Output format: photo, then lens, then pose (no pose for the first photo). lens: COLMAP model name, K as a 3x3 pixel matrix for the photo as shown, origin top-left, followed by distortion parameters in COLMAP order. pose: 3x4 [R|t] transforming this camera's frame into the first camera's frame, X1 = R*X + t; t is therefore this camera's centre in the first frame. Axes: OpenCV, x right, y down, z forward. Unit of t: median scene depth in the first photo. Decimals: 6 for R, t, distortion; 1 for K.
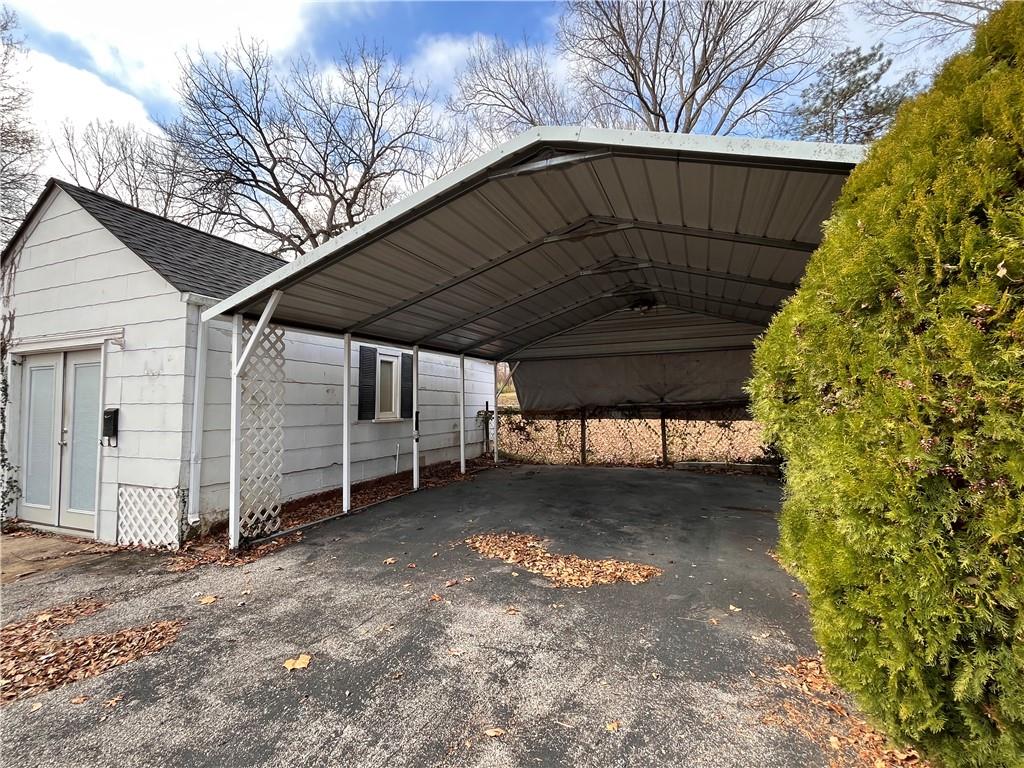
lens RADIAL K [[477.1, 0, 509.3], [0, 477.1, 384.9], [0, 0, 1]] dist [-0.005489, 0.001013]
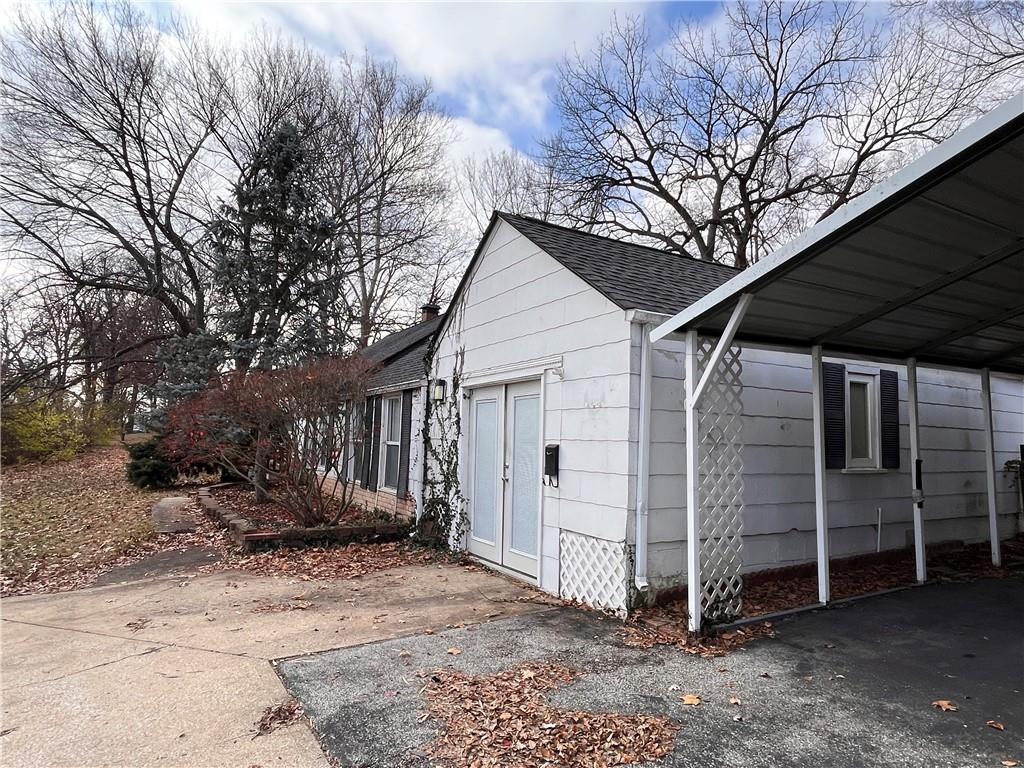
lens RADIAL K [[616.7, 0, 513.4], [0, 616.7, 380.9], [0, 0, 1]] dist [0.000303, -0.003148]
pose [[0.795598, -0.034397, -0.604847, -0.169507], [0.000962, 0.998457, -0.055516, -0.006450], [0.605824, 0.043586, 0.794404, 0.005396]]
